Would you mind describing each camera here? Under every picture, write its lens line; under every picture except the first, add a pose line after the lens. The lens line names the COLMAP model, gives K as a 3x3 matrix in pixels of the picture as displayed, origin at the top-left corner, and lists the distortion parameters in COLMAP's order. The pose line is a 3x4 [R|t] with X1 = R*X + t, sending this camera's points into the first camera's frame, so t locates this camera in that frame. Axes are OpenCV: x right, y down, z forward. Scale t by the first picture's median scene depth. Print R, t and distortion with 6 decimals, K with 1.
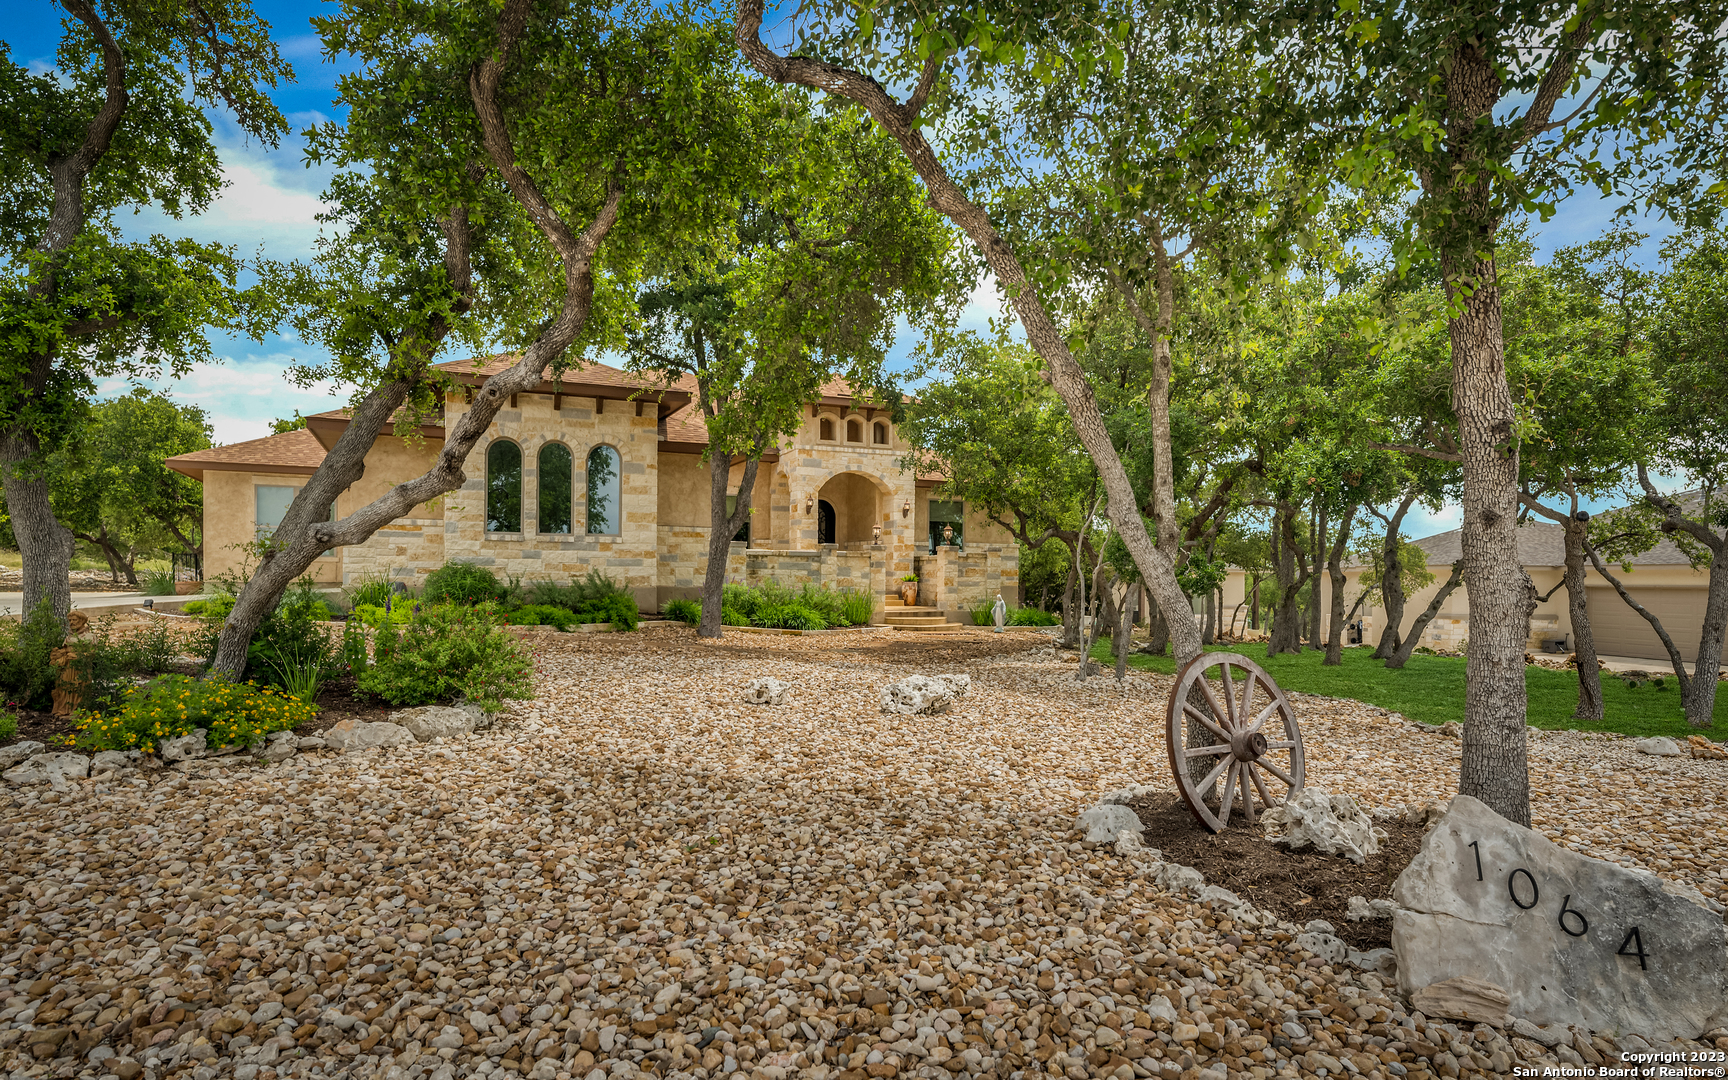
lens RADIAL K [[1100.1, 0, 873.9], [0, 1100.1, 605.8], [0, 0, 1]] dist [0.001568, -0.000039]
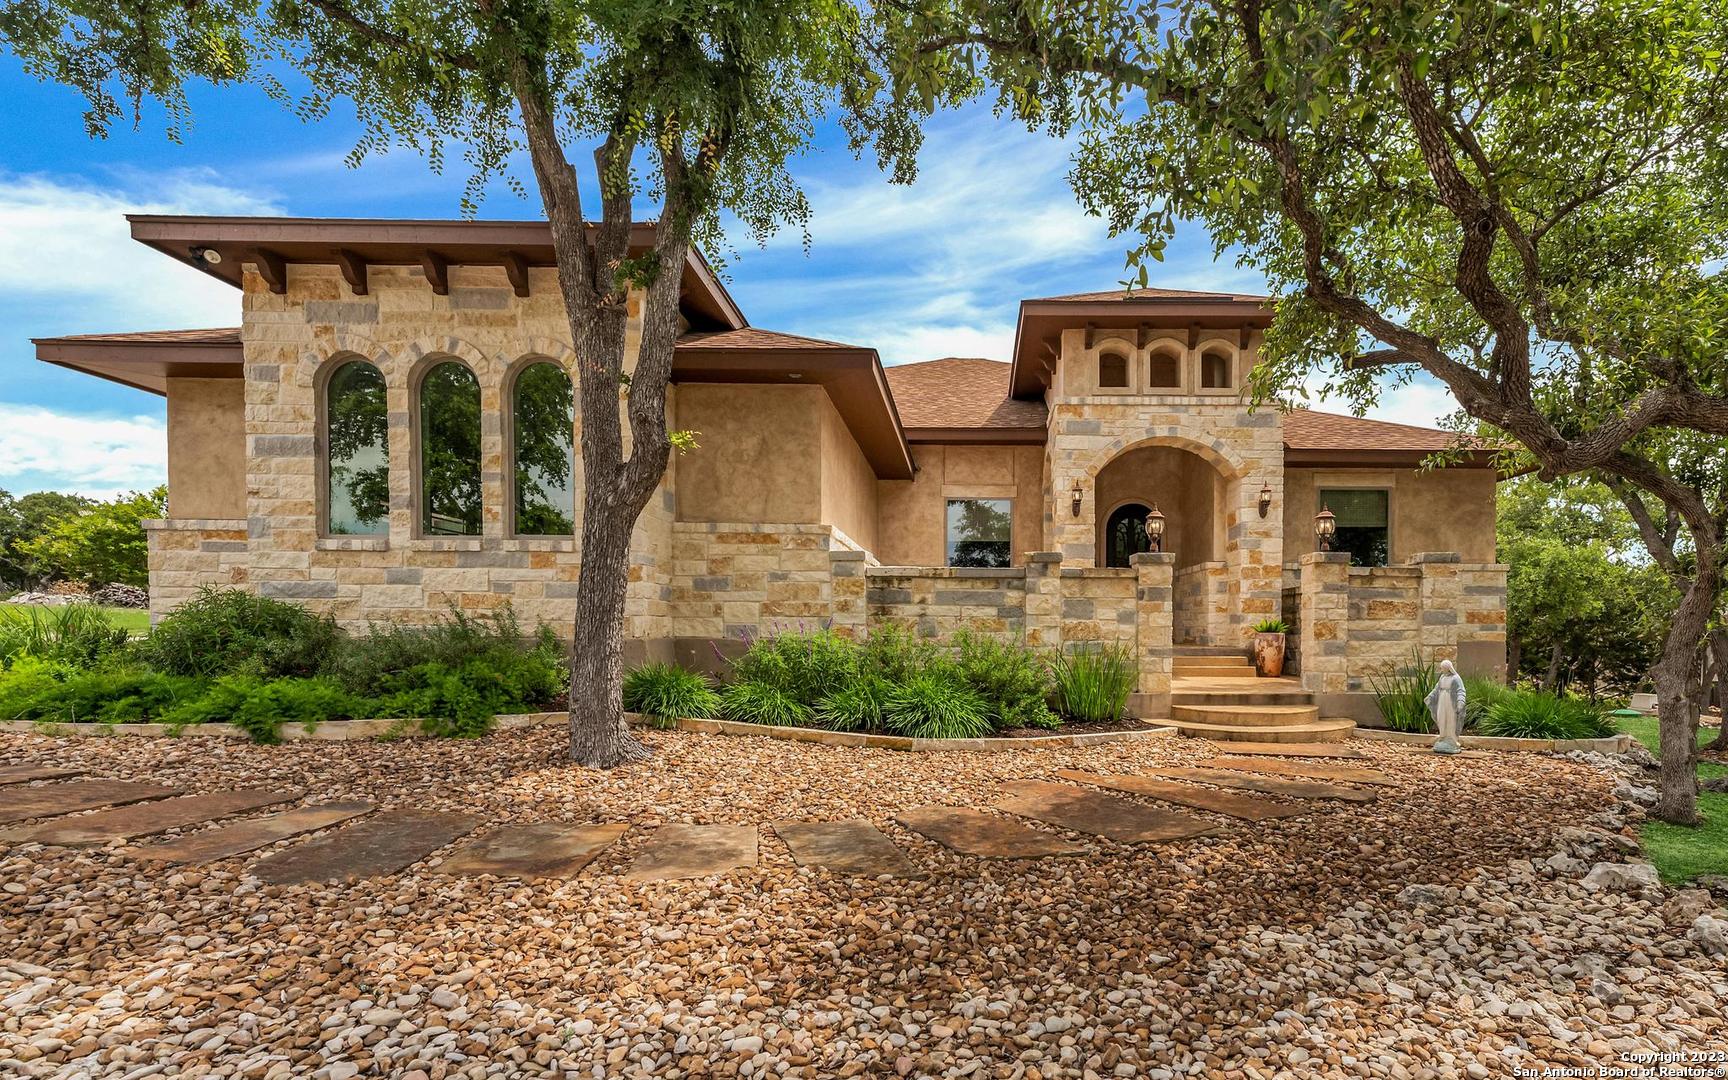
lens RADIAL K [[909.6, 0, 948.6], [0, 909.6, 608.9], [0, 0, 1]] dist [0.005460, 0.000055]
pose [[0.908994, -0.014132, -0.416570, 0.090047], [-0.009839, 0.998419, -0.055342, -0.008749], [0.416693, 0.054404, 0.907418, 0.633250]]
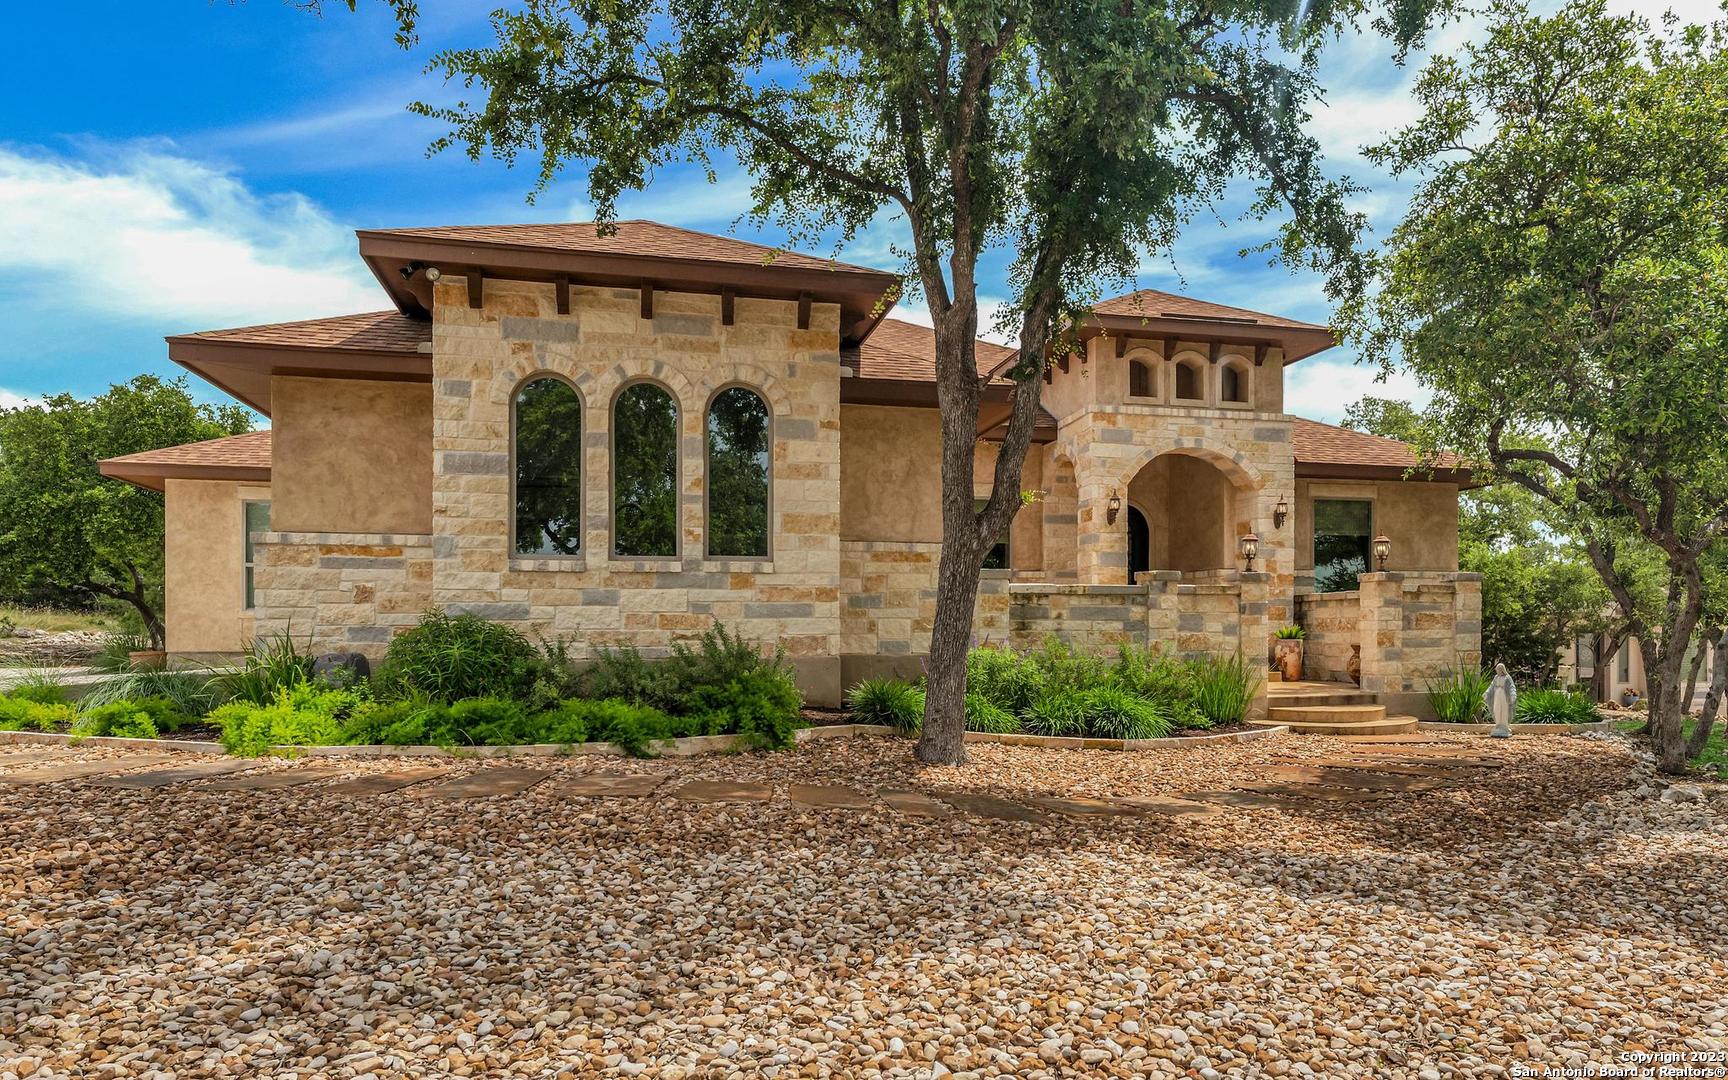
lens RADIAL K [[1296.9, 0, 953.3], [0, 1296.9, 584.2], [0, 0, 1]] dist [0.001763, -0.003652]
pose [[0.989559, -0.017879, -0.143015, -0.052648], [0.008842, 0.997938, -0.063577, -0.011080], [0.143856, 0.061649, 0.987676, 0.372873]]
